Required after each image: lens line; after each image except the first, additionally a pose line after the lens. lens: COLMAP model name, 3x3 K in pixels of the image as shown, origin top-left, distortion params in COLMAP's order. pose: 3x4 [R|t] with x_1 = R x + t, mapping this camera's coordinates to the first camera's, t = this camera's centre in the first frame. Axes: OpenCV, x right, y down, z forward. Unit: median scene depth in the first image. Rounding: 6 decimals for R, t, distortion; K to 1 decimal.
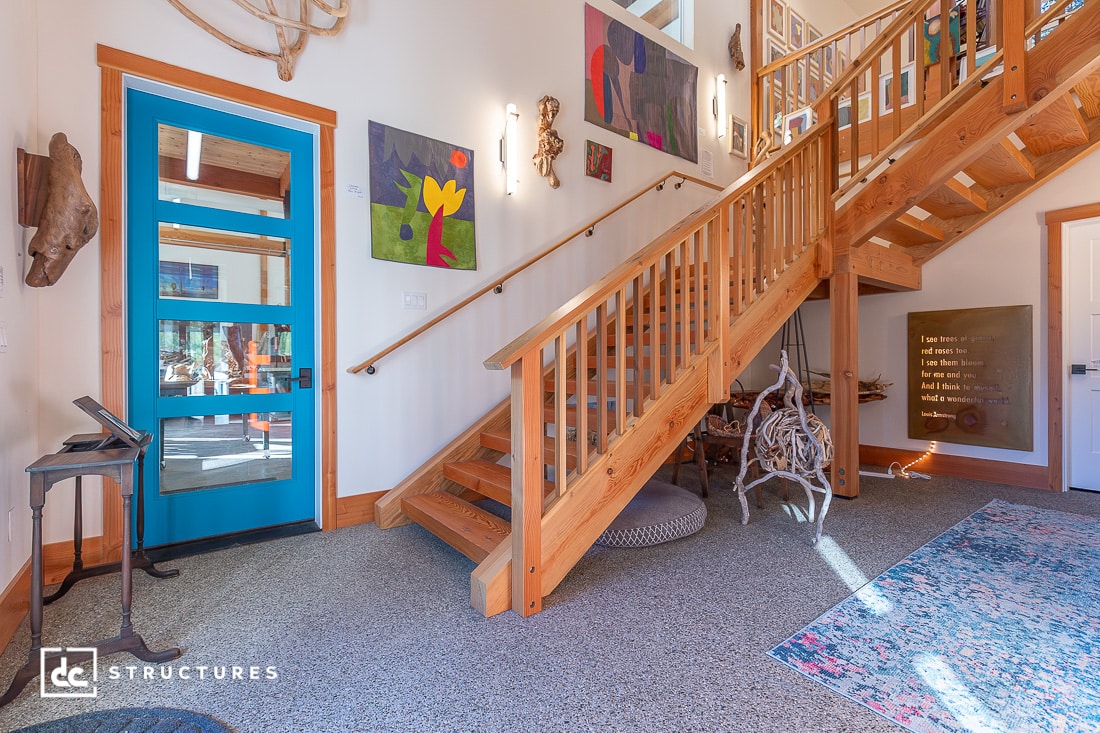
lens RADIAL K [[492.2, 0, 556.2], [0, 492.2, 362.7], [0, 0, 1]] dist [-0.000409, -0.001302]
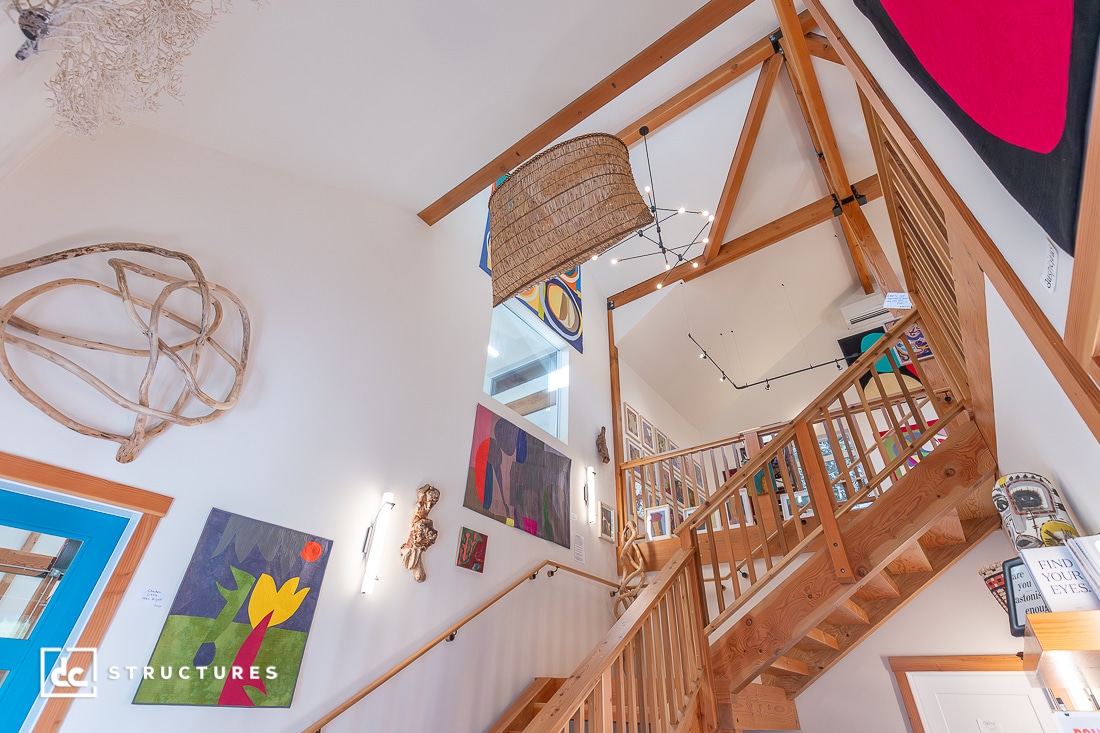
lens RADIAL K [[492.2, 0, 556.2], [0, 492.2, 362.7], [0, 0, 1]] dist [-0.000409, -0.001302]
pose [[0.961575, 0.181109, 0.206334, -0.019925], [-0.028238, 0.812809, -0.581846, -0.166058], [-0.273088, 0.553662, 0.786690, 0.011499]]
